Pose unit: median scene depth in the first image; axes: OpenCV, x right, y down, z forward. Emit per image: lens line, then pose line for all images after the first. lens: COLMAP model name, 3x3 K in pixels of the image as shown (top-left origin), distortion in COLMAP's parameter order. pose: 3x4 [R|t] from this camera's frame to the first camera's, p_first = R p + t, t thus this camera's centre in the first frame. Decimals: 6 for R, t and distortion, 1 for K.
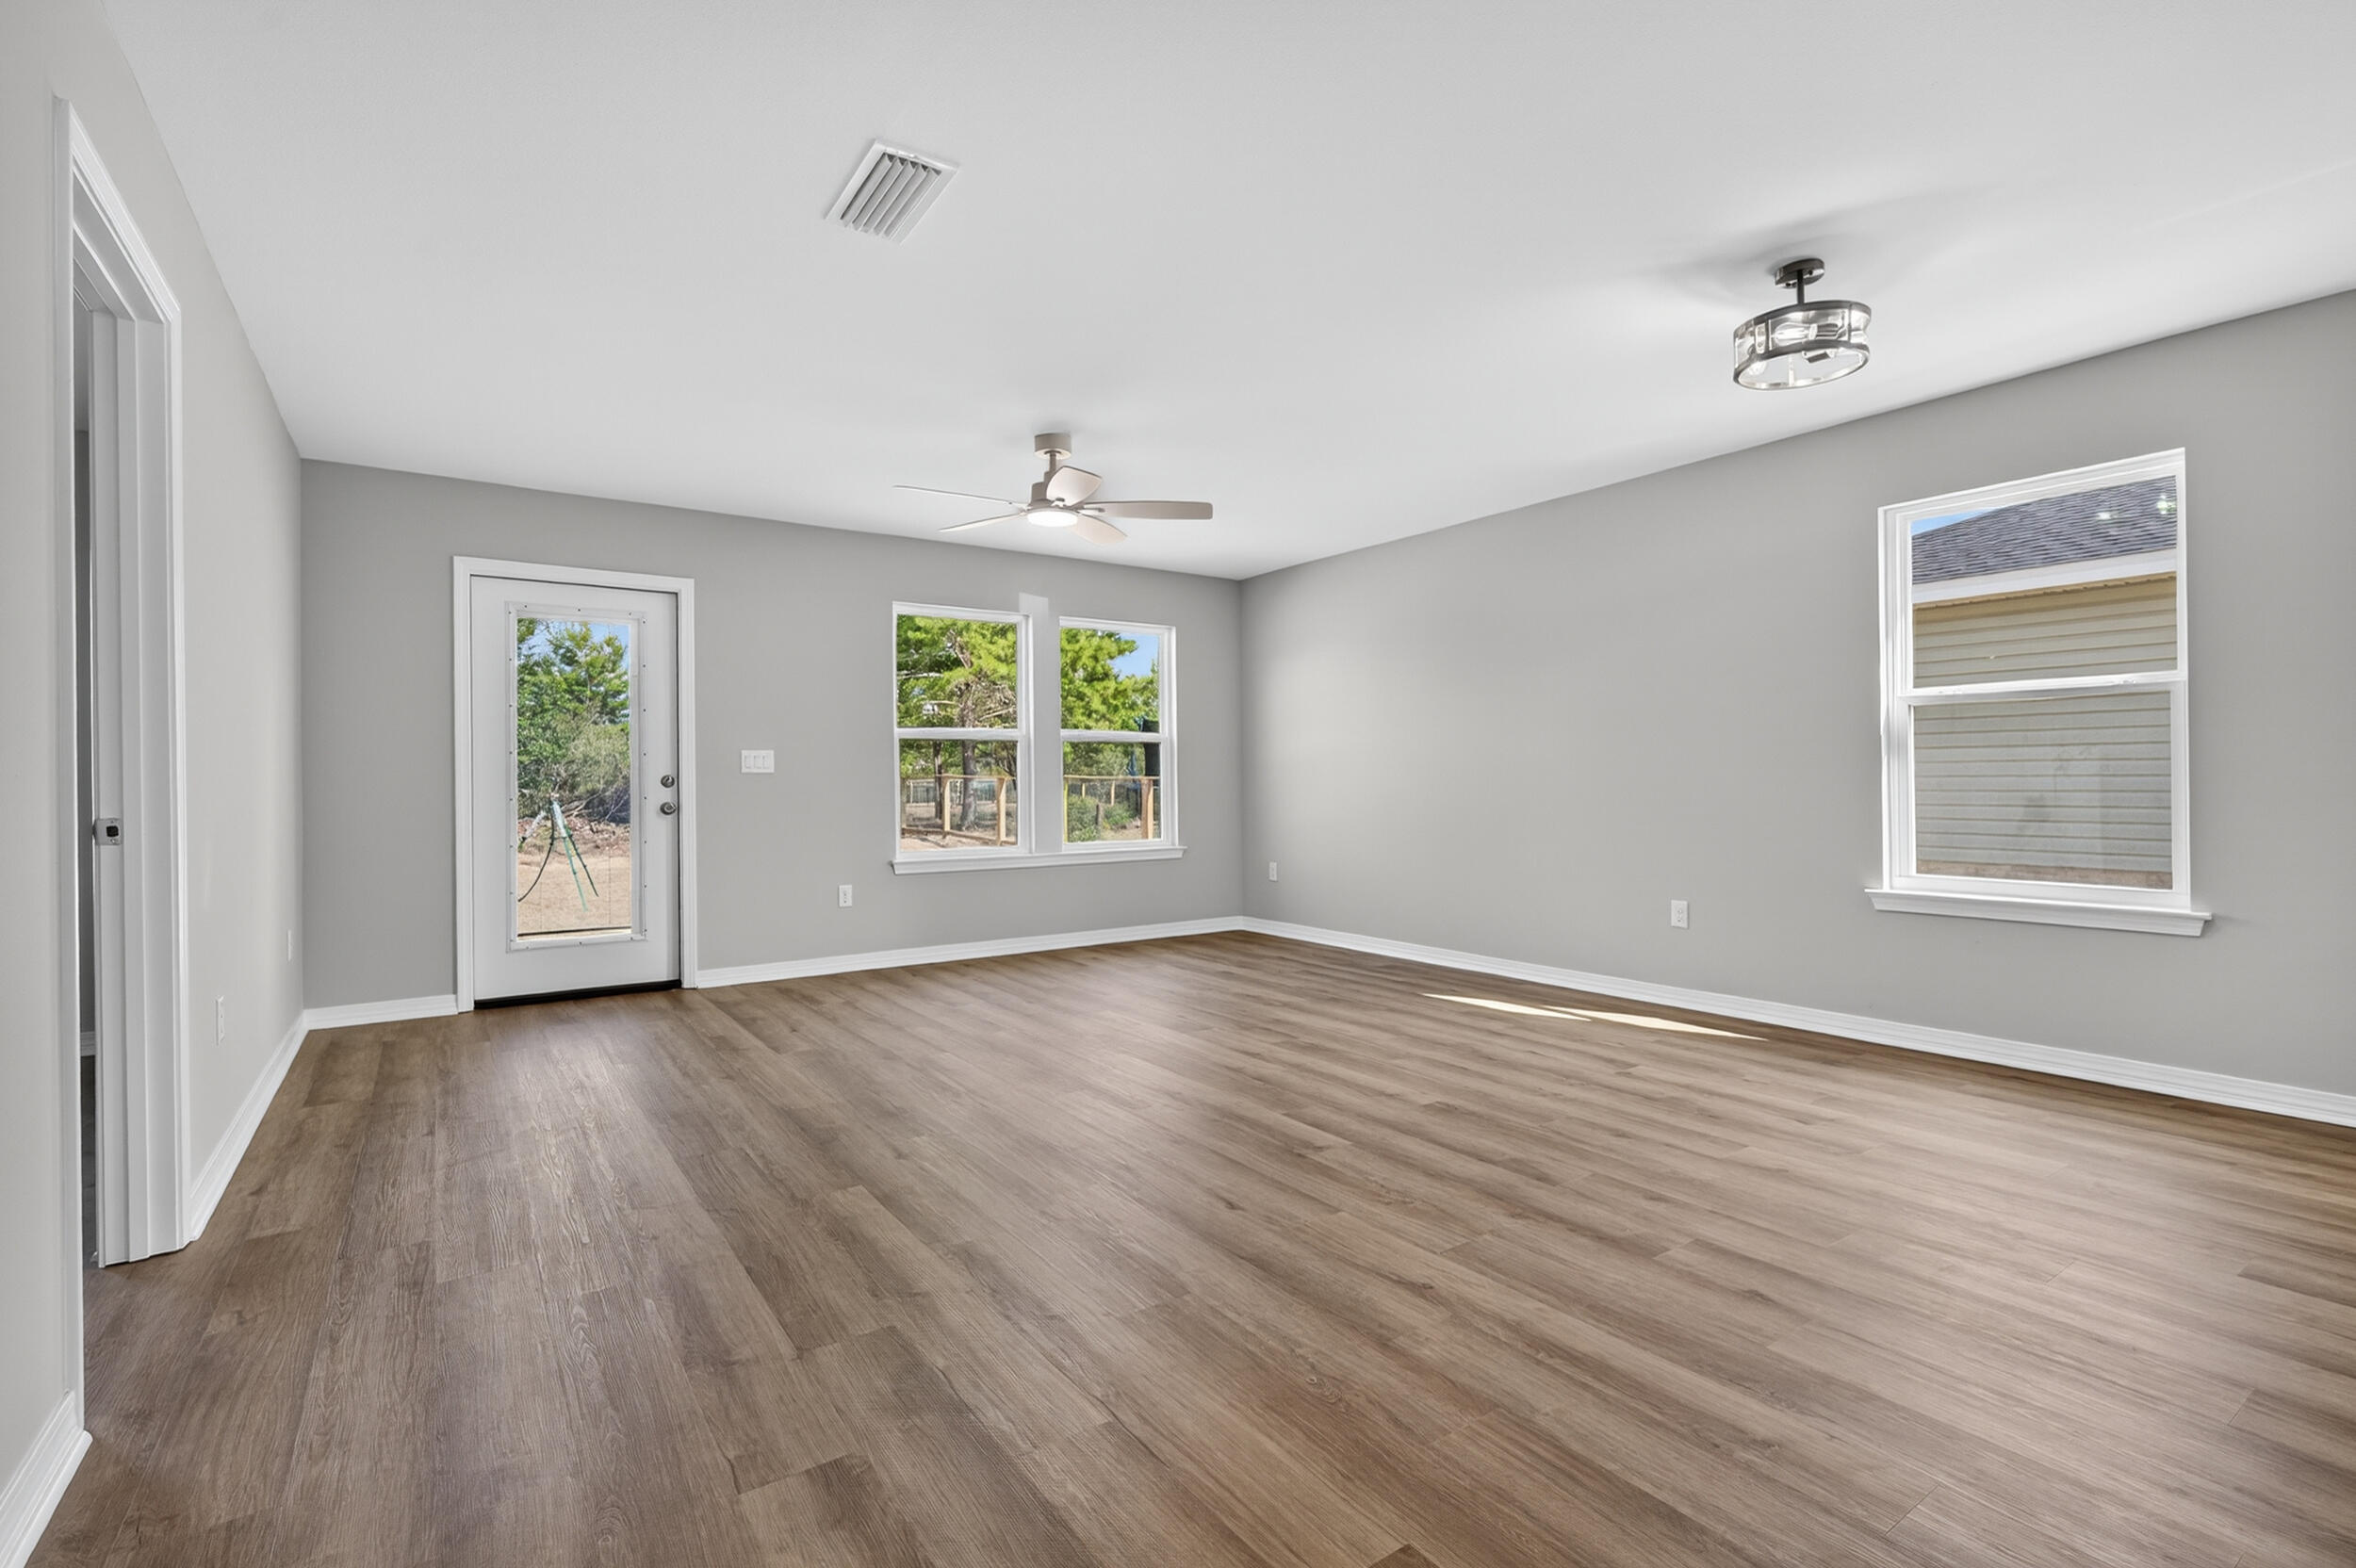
lens RADIAL K [[1052.2, 0, 1175.3], [0, 1052.2, 769.6], [0, 0, 1]] dist [-0.005650, 0.001016]
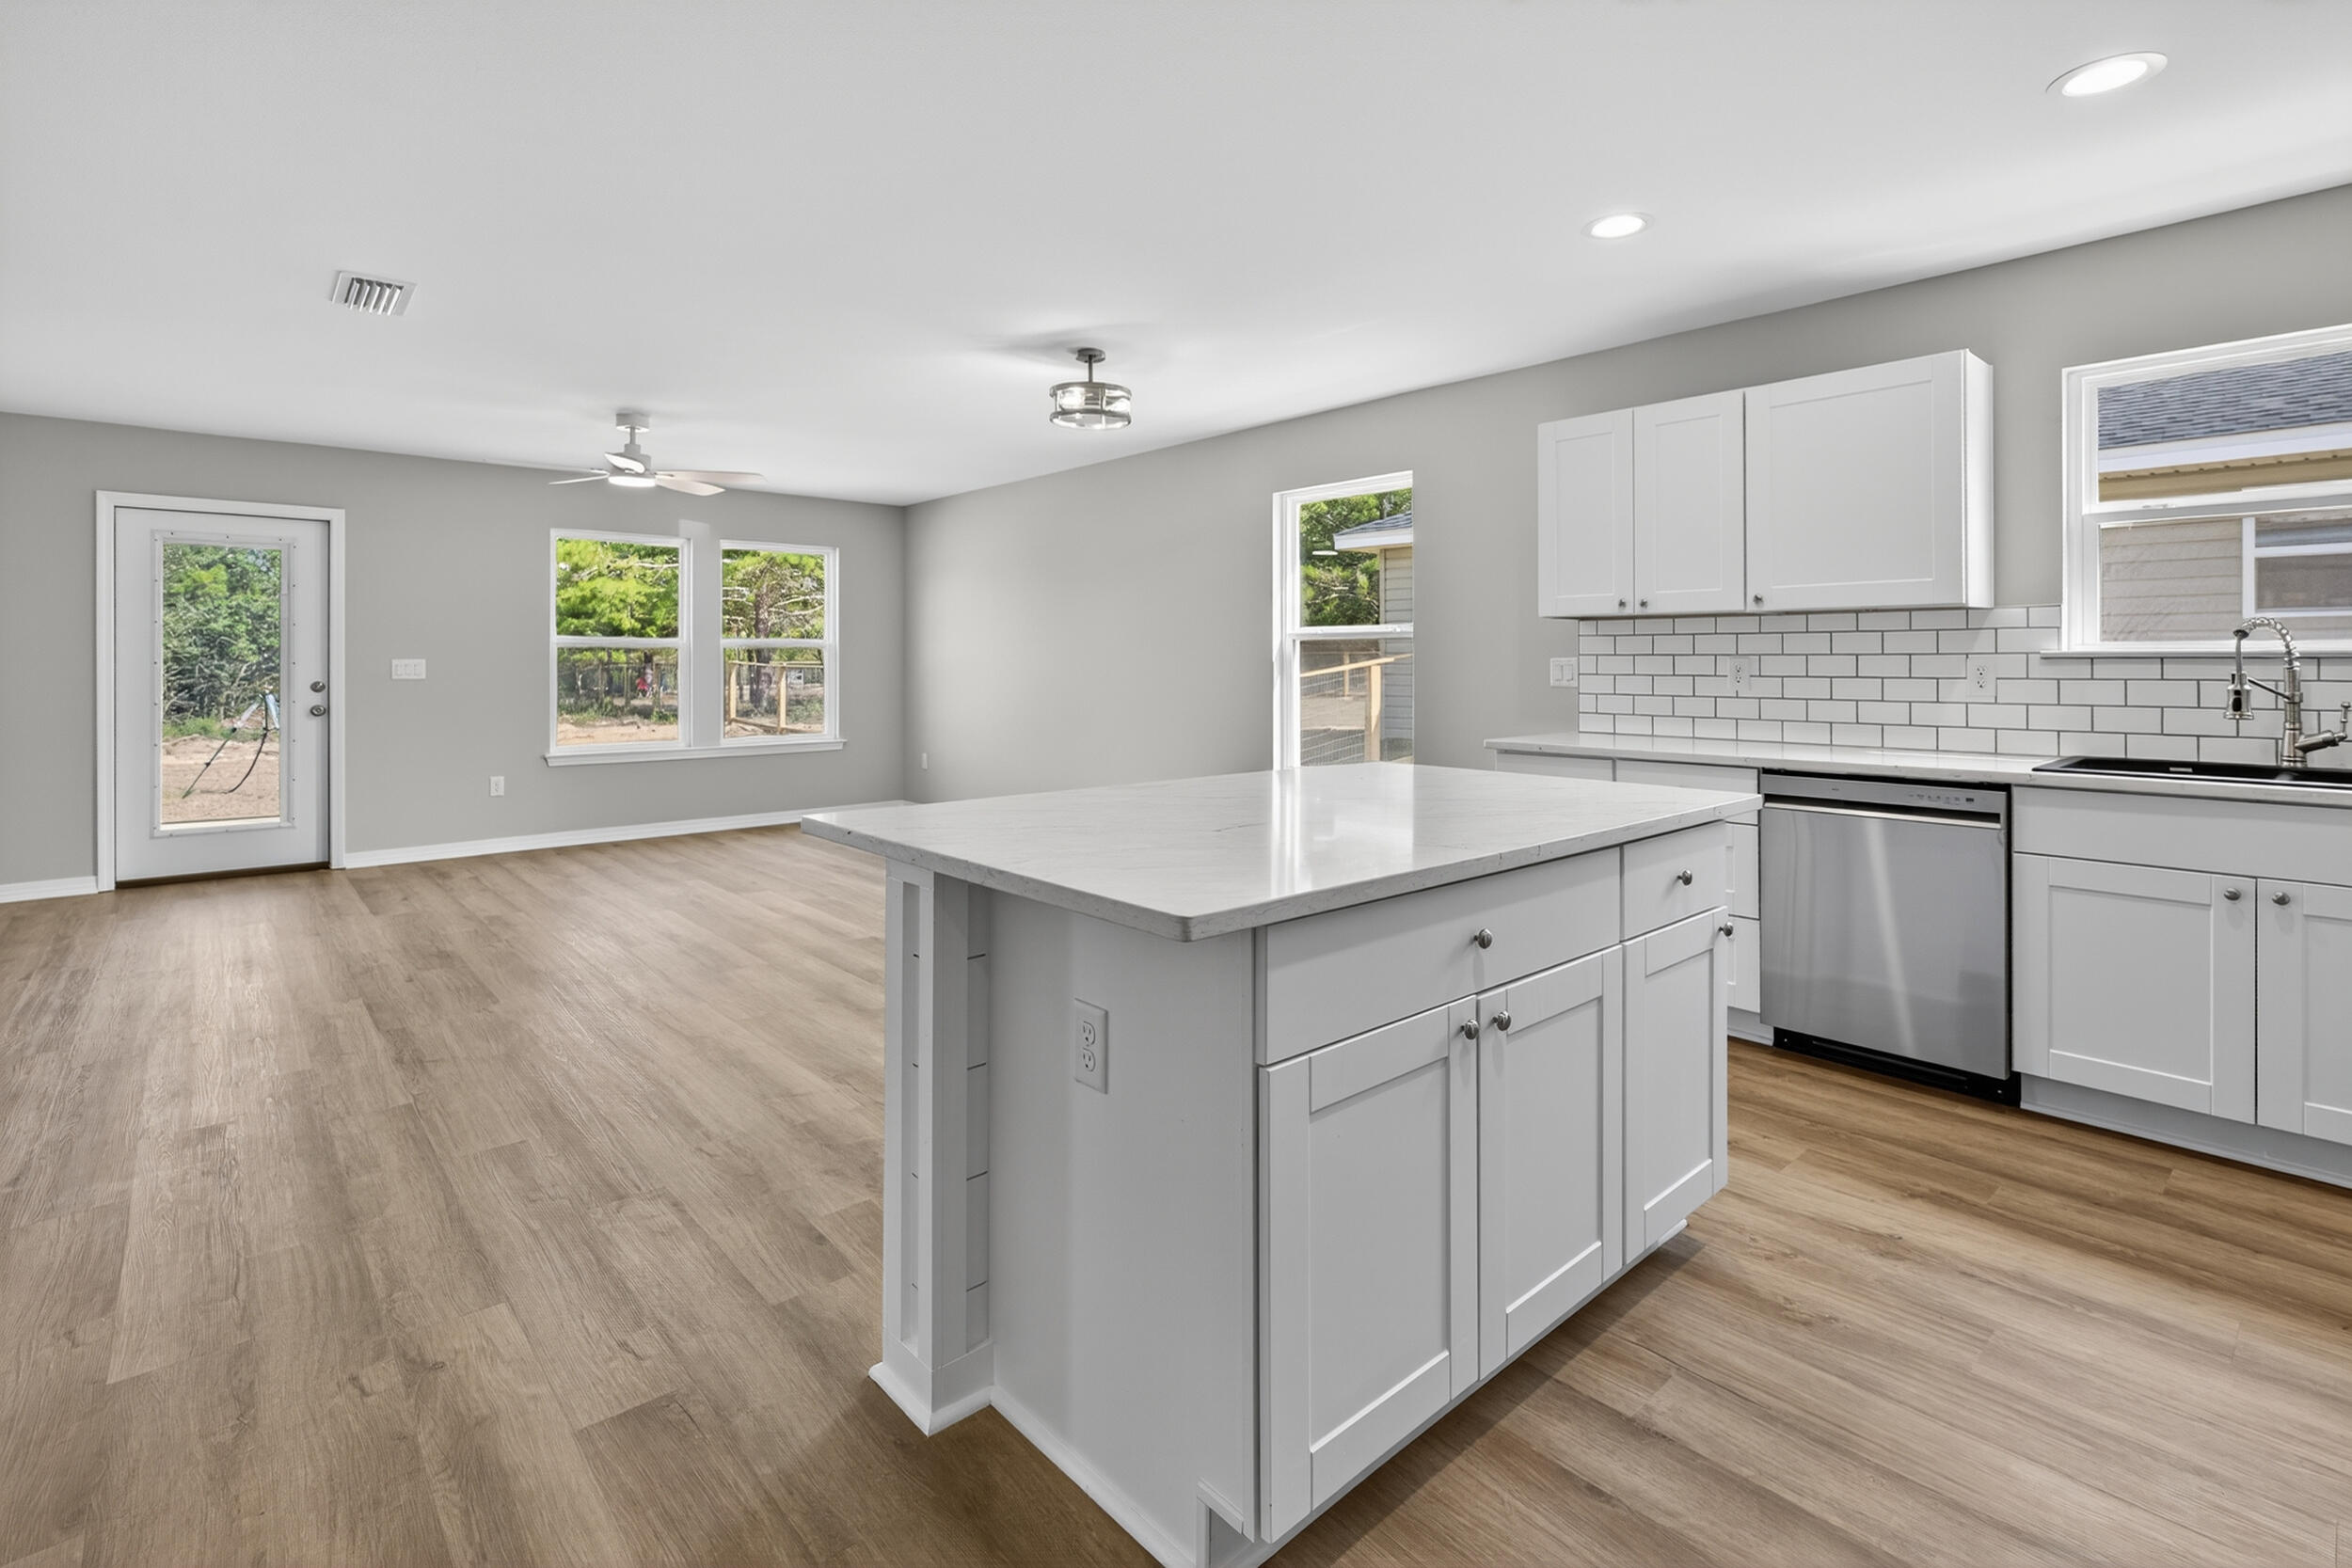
lens RADIAL K [[1050.4, 0, 1168.6], [0, 1050.4, 652.9], [0, 0, 1]] dist [-0.005650, 0.001016]
pose [[0.990652, 0.008583, 0.136143, 0.415922], [-0.008674, 0.999962, 0.000074, -0.051295], [-0.136138, -0.001254, 0.990689, -0.377465]]
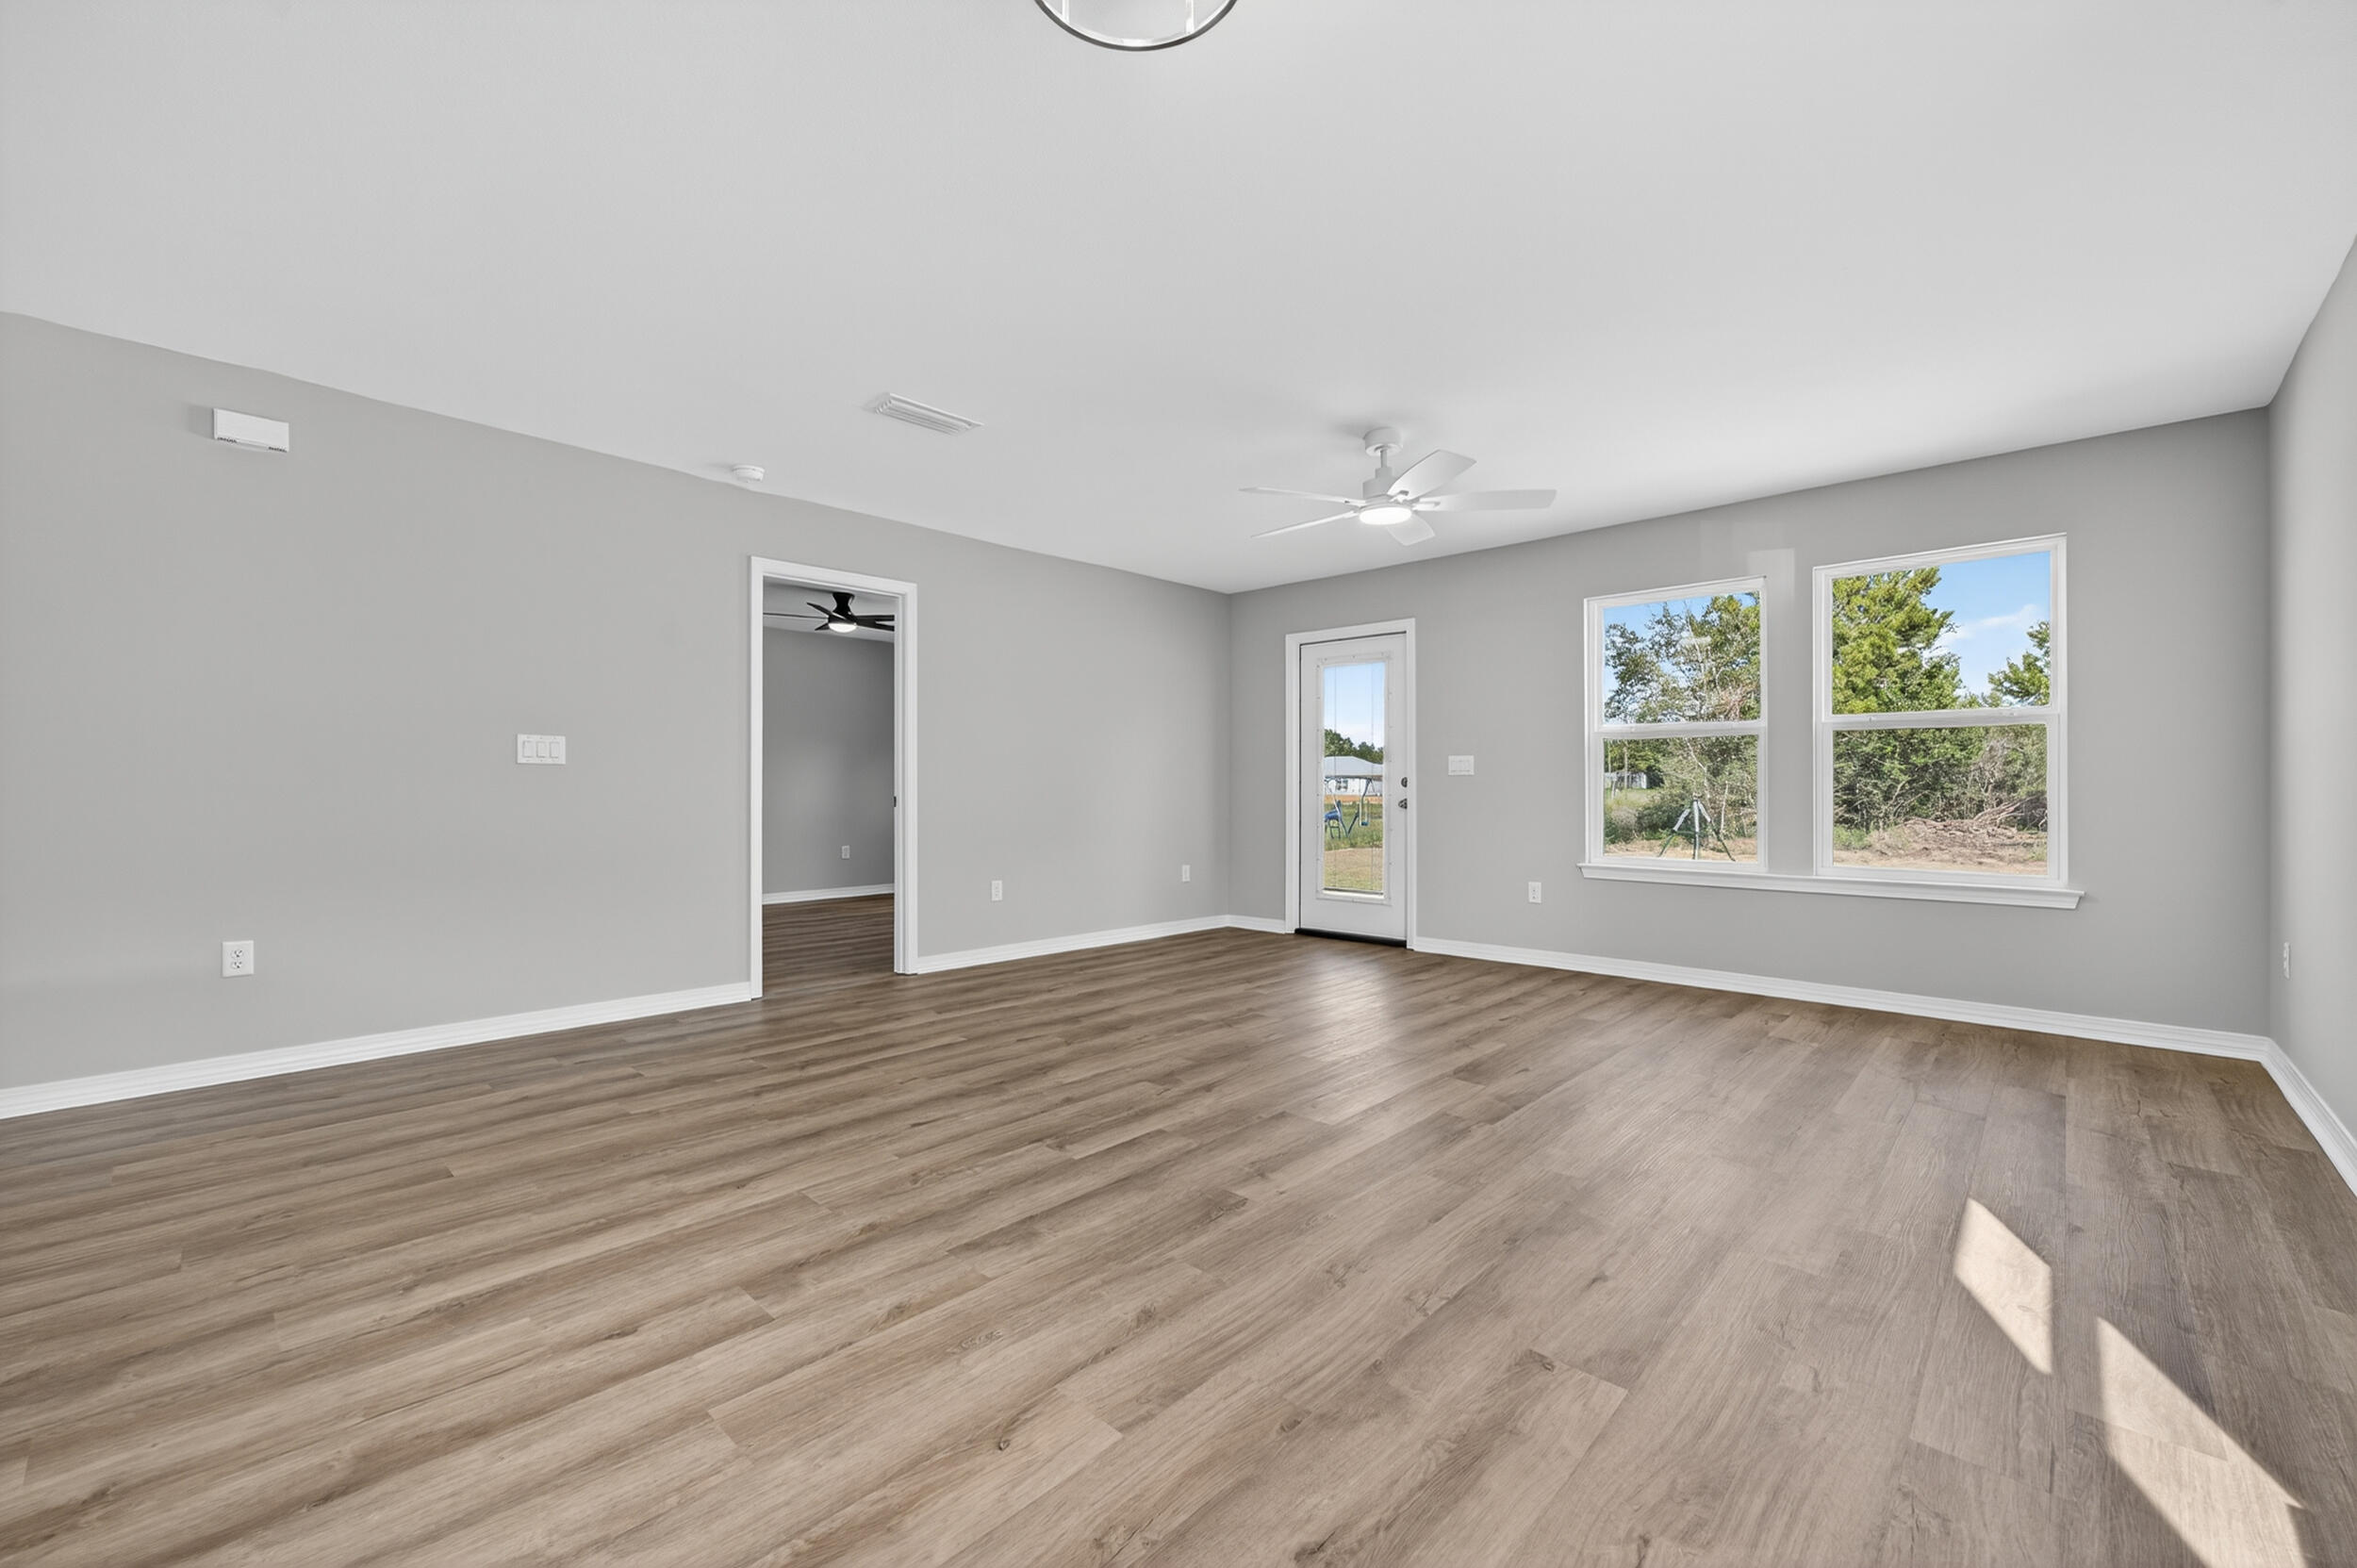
lens RADIAL K [[936.1, 0, 1176.6], [0, 936.1, 781.3], [0, 0, 1]] dist [-0.005034, 0.001183]
pose [[0.210975, -0.000968, -0.977491, 0.838662], [0.009840, 0.999951, 0.001133, 0.008655], [0.977442, -0.009858, 0.210974, 0.747312]]
